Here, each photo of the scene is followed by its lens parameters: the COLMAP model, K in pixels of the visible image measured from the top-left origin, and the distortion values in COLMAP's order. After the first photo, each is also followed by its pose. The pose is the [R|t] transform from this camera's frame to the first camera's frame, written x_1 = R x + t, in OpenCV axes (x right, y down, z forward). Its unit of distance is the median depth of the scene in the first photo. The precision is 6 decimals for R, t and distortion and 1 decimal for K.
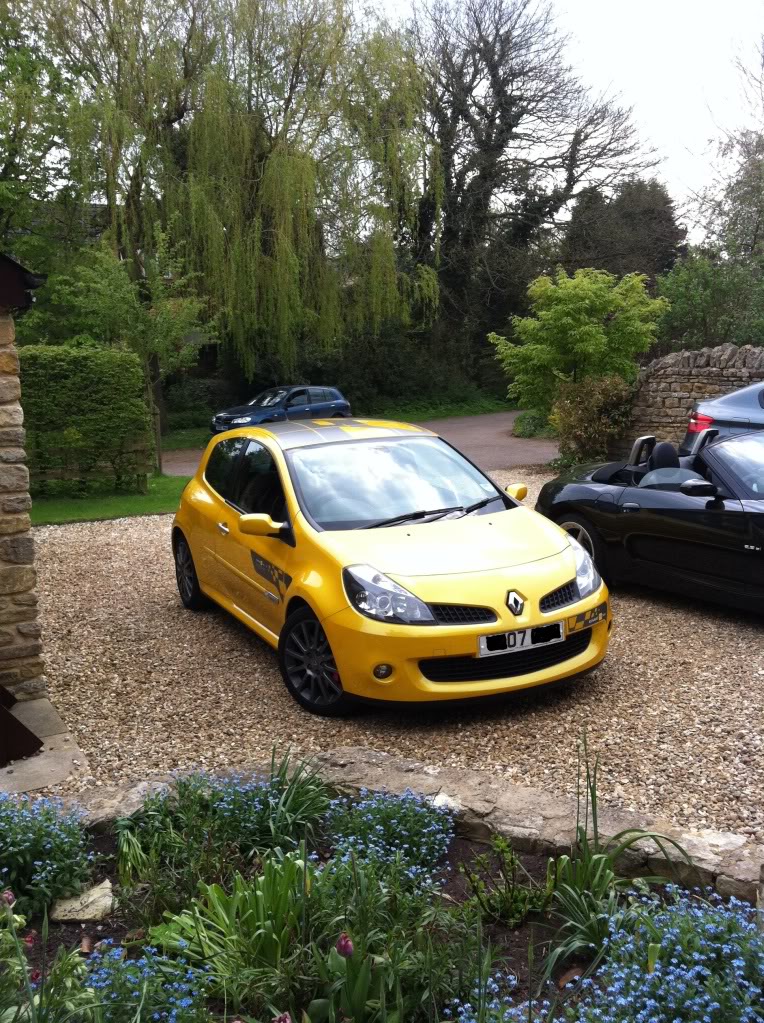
lens RADIAL K [[961.5, 0, 379.9], [0, 961.5, 516.1], [0, 0, 1]] dist [0.021739, 0.000000]
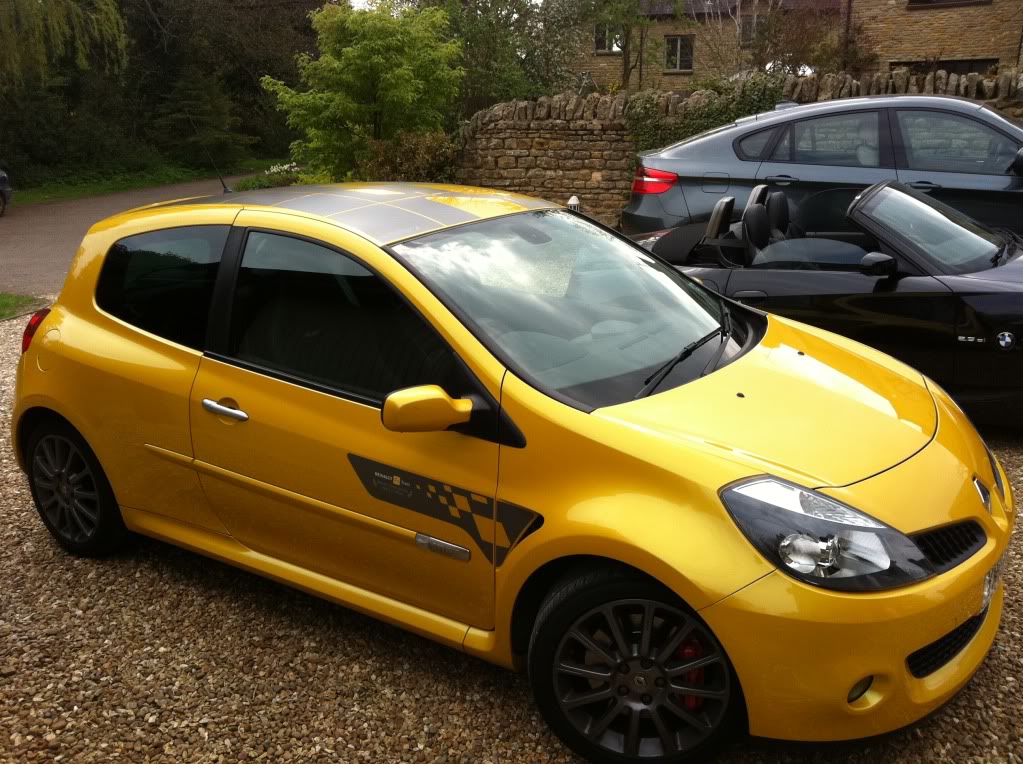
lens RADIAL K [[961.5, 0, 513.2], [0, 961.5, 377.0], [0, 0, 1]] dist [0.021739, 0.000000]
pose [[0.869022, -0.124486, 0.478858, -0.192094], [0.079741, 0.990417, 0.112760, -0.034847], [-0.488306, -0.059806, 0.870621, 0.347757]]
